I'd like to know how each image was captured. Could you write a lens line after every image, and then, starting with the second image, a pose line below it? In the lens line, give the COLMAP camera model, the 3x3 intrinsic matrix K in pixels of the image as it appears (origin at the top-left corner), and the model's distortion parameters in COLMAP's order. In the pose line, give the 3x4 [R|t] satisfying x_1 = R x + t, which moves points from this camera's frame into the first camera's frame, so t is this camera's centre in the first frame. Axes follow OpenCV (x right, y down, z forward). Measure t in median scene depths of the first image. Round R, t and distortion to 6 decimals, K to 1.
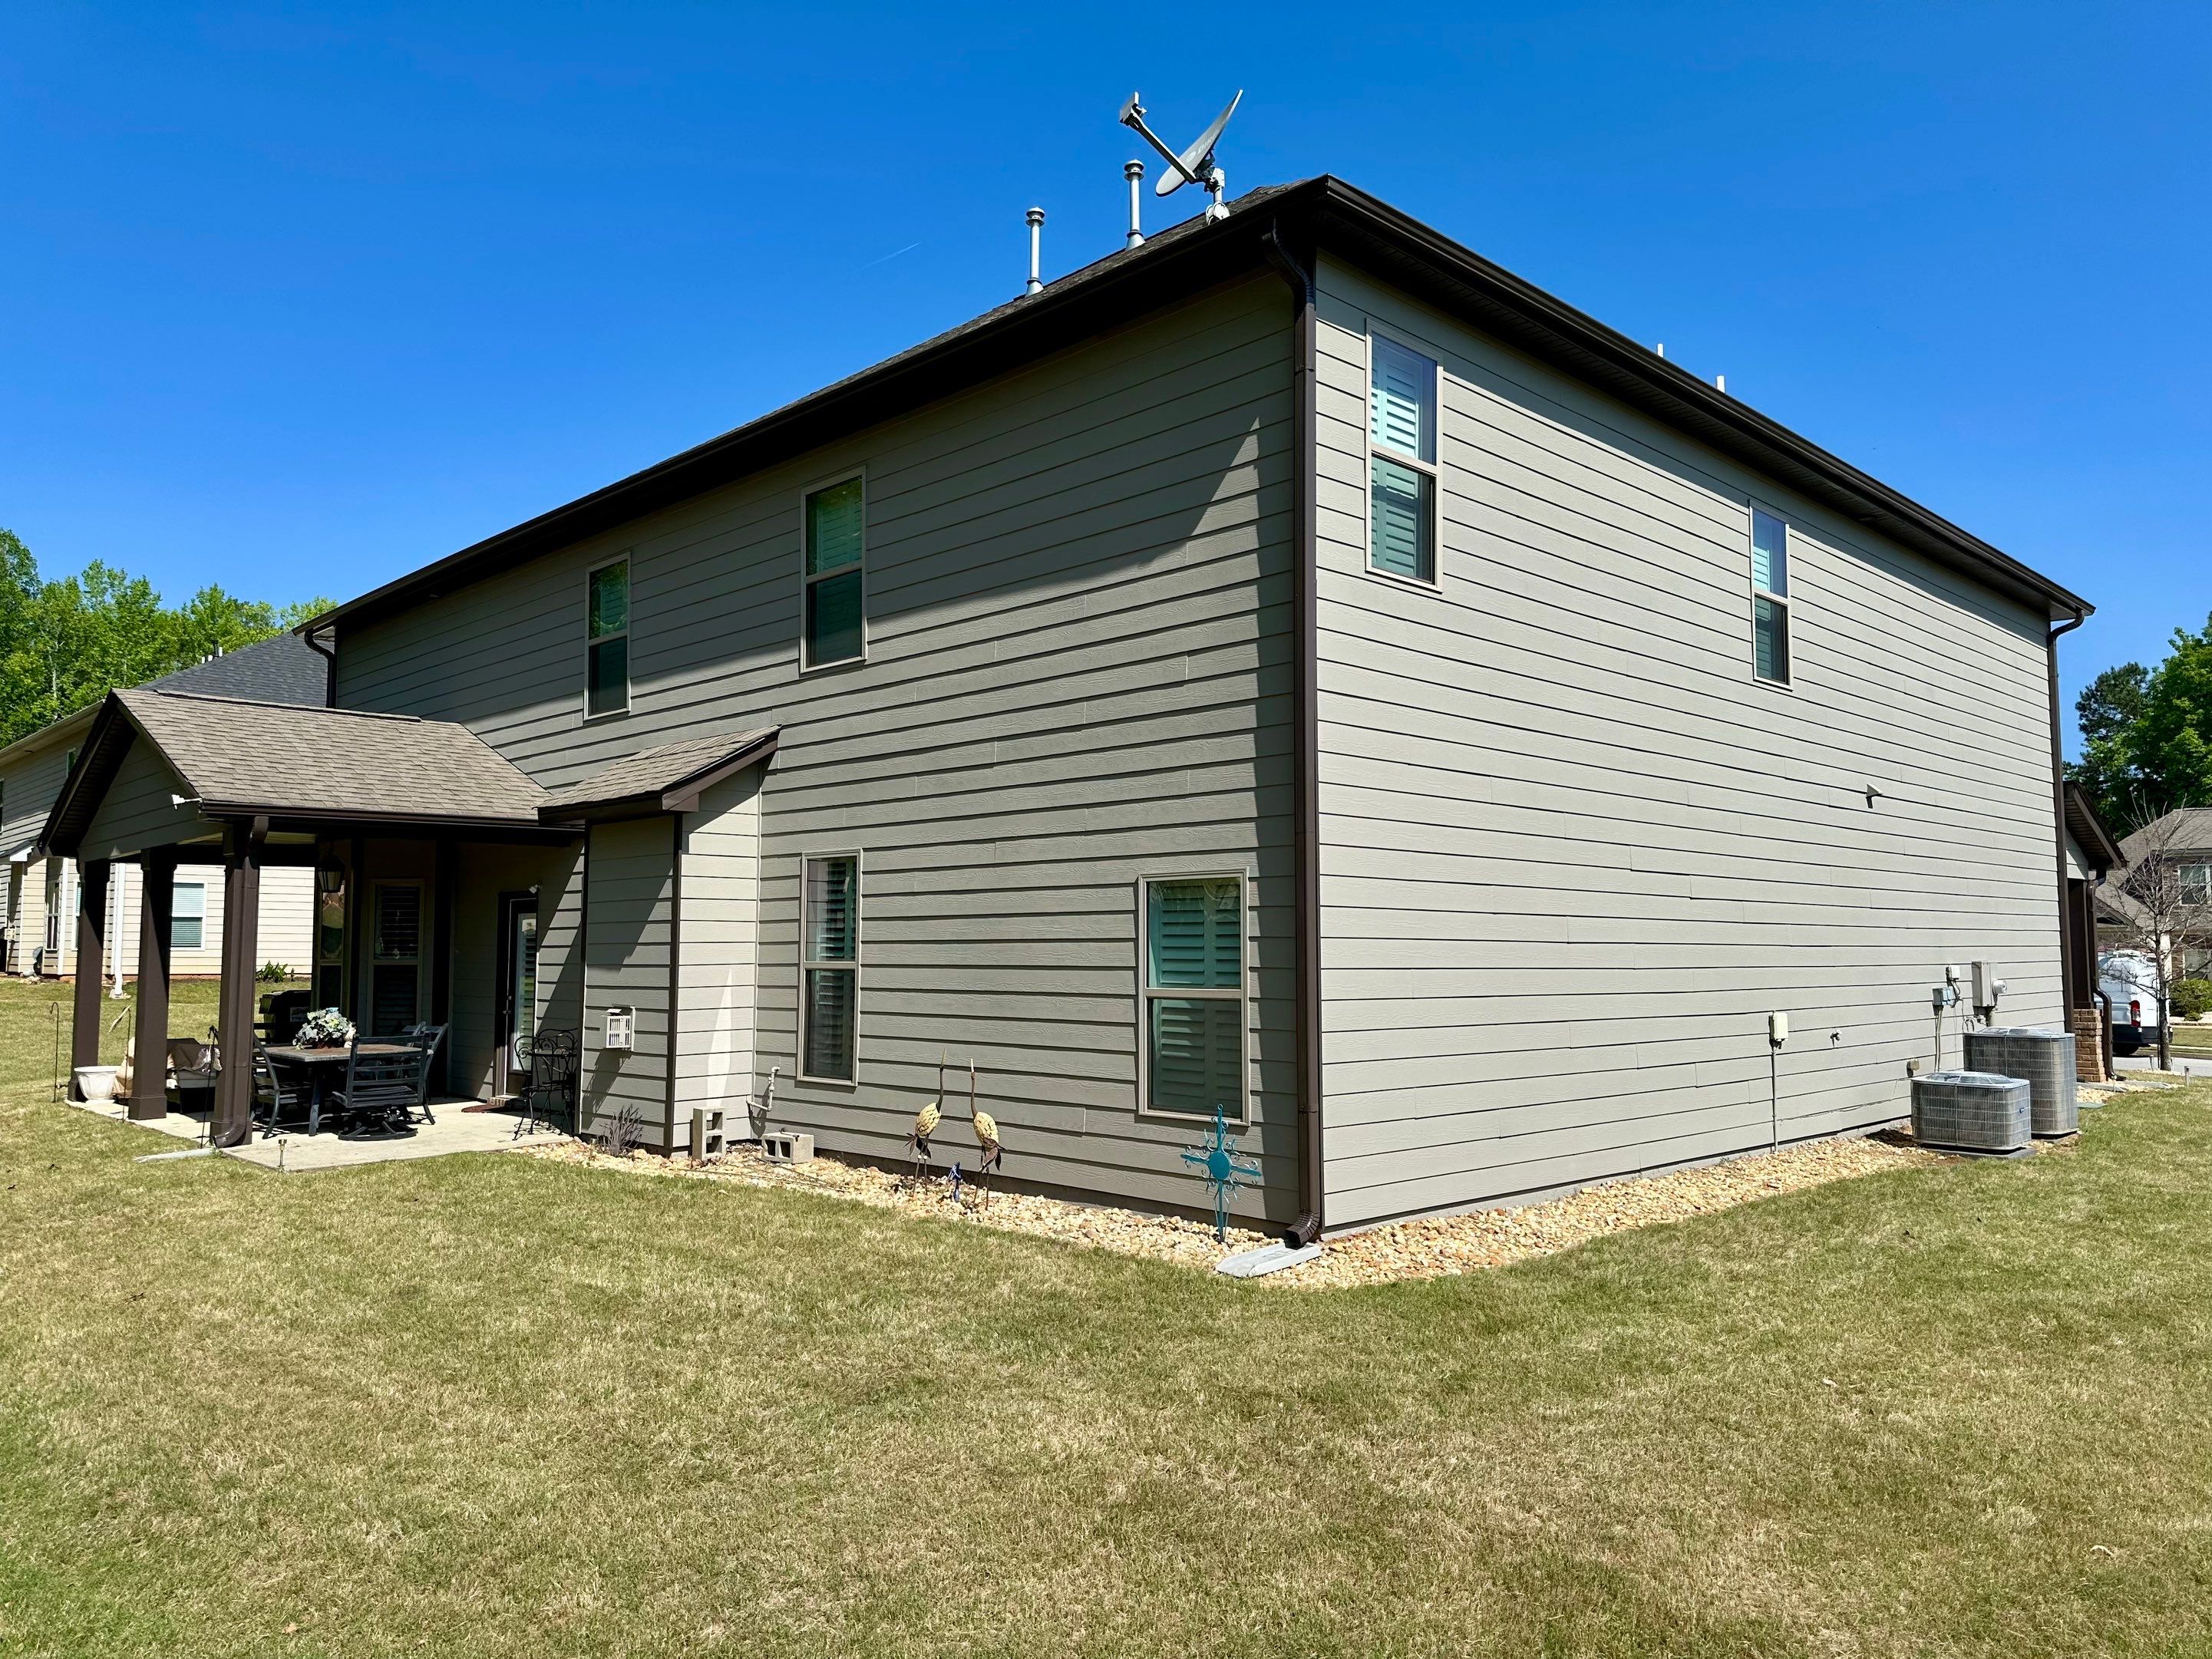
lens RADIAL K [[1546.5, 0, 1106.0], [0, 1546.5, 829.5], [0, 0, 1]] dist [0.105681, -0.001126]
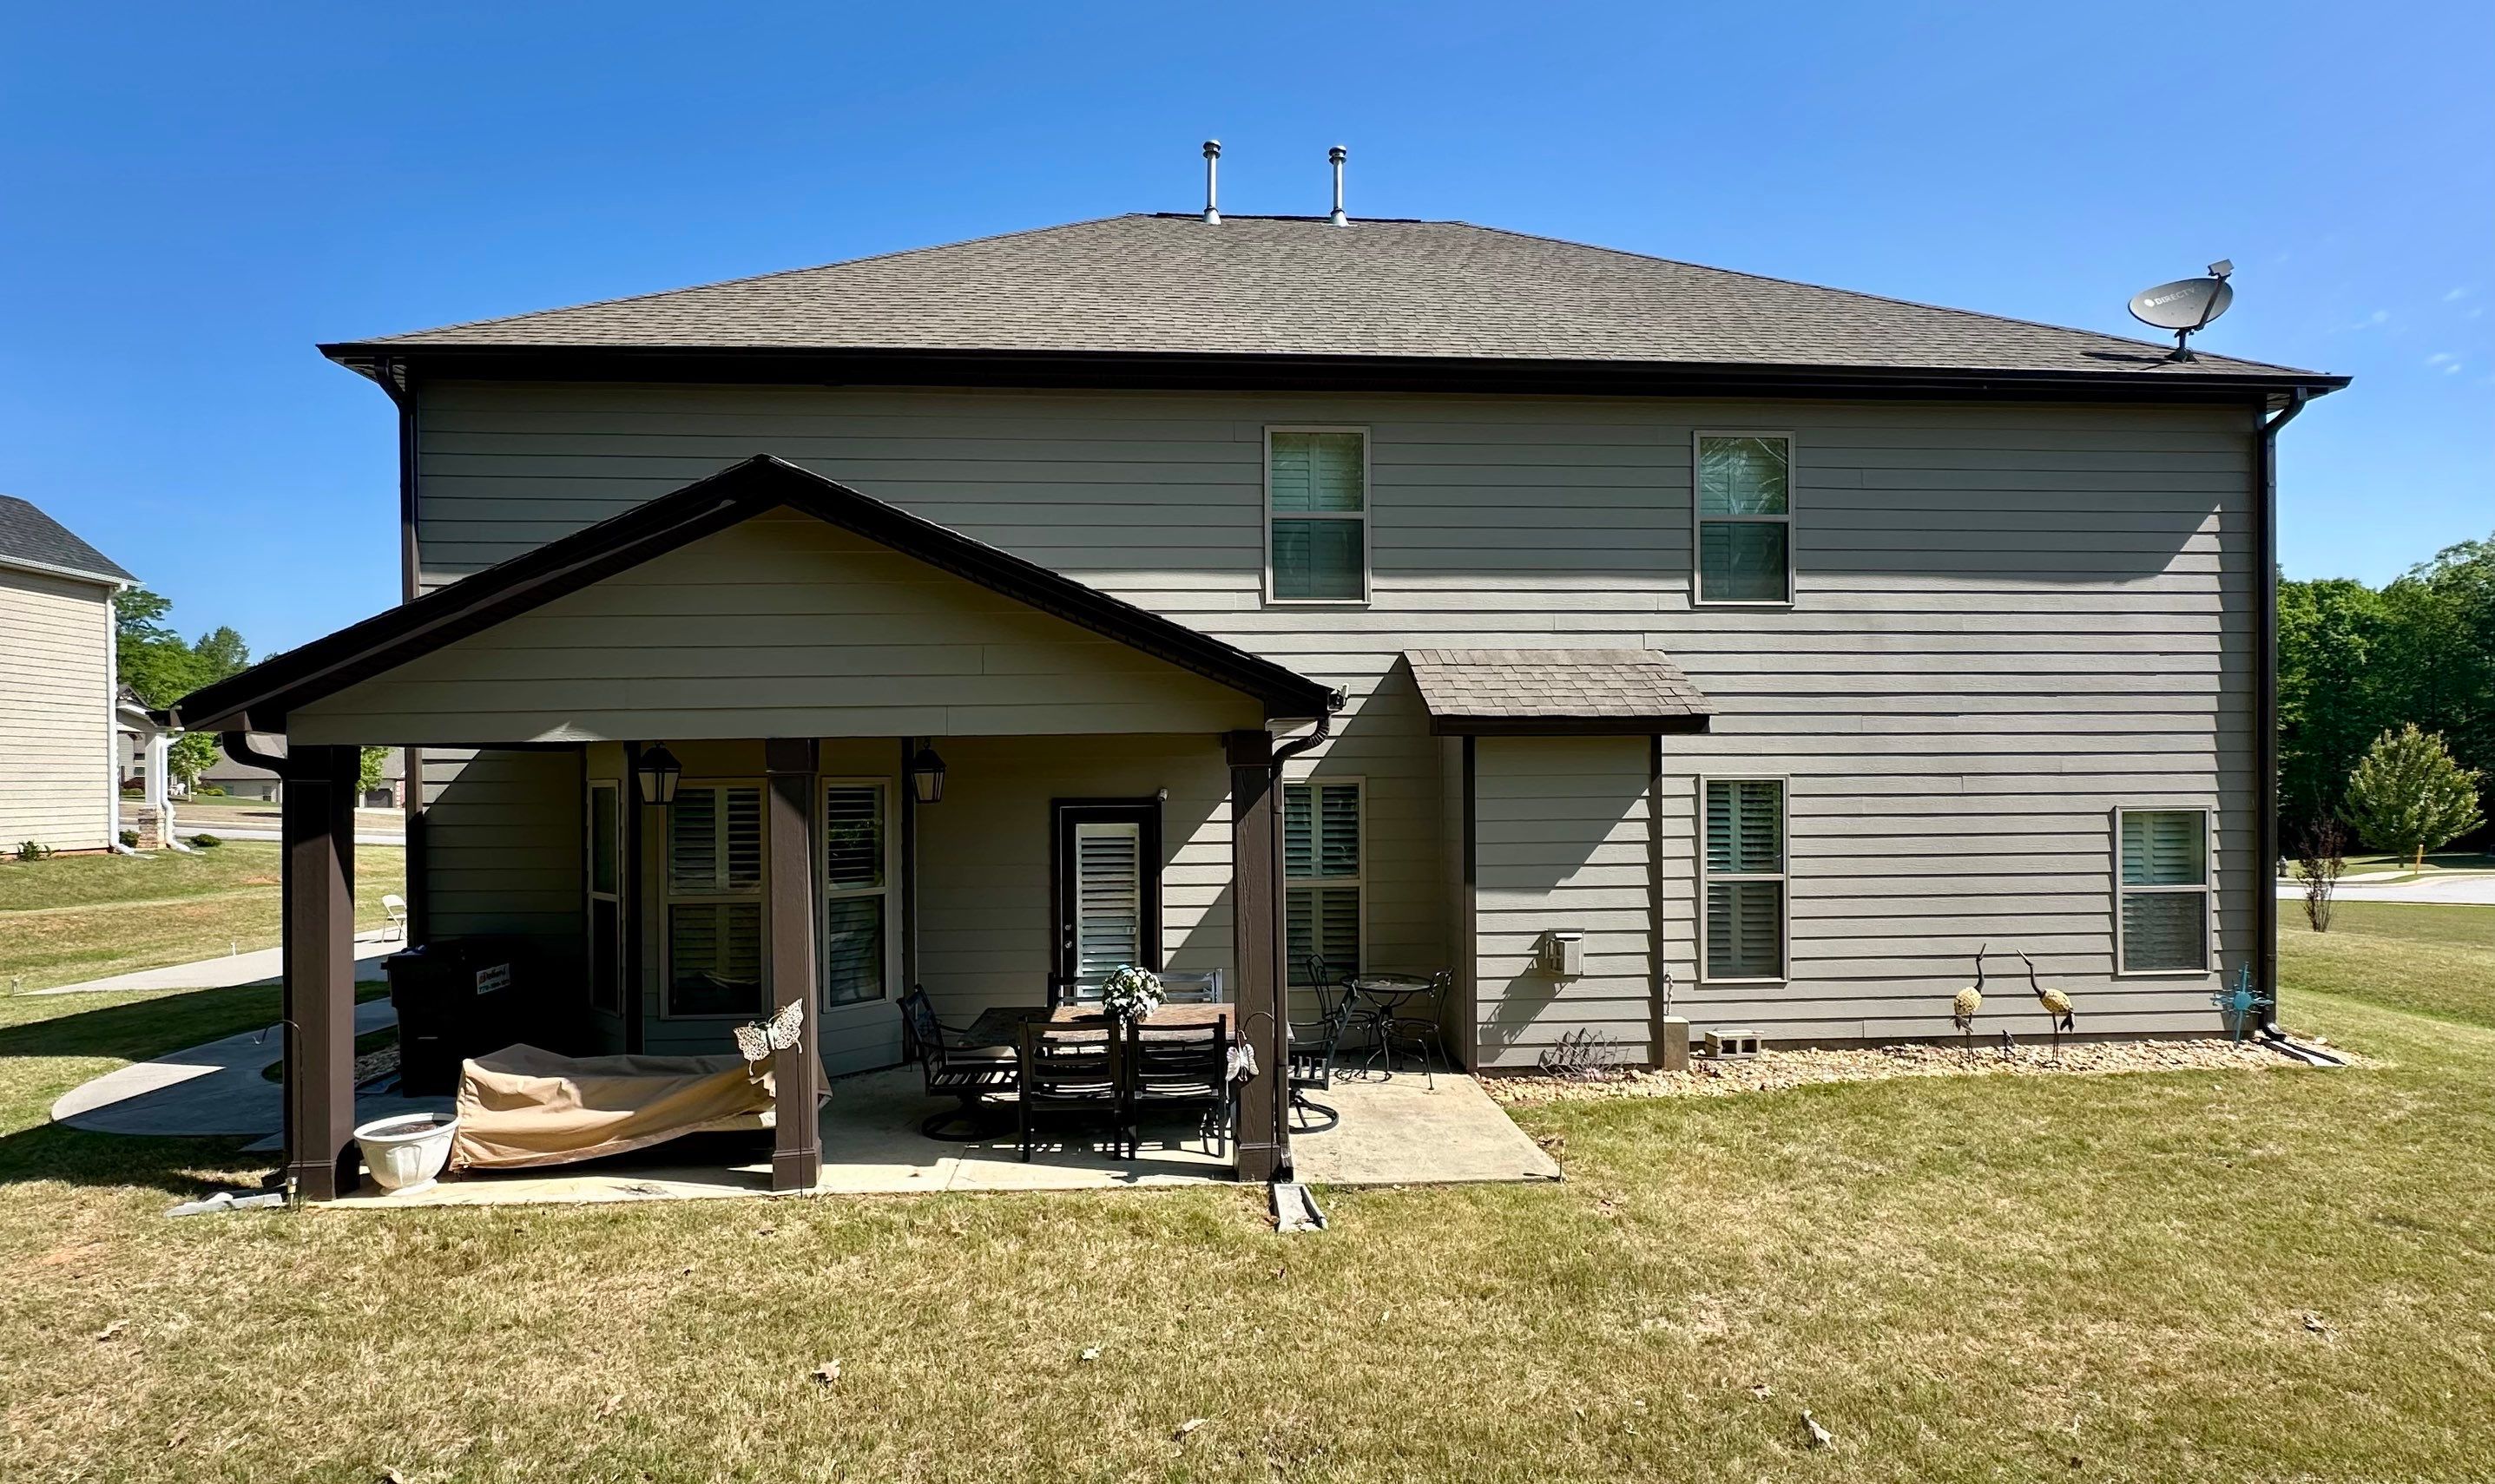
lens RADIAL K [[1155.9, 0, 1300.0], [0, 1155.9, 788.4], [0, 0, 1]] dist [0.000668, 0.000019]
pose [[0.653747, -0.001727, 0.756711, -1.041467], [-0.051898, 0.997540, 0.047113, 0.001487], [-0.754931, -0.070072, 0.652050, 0.727781]]
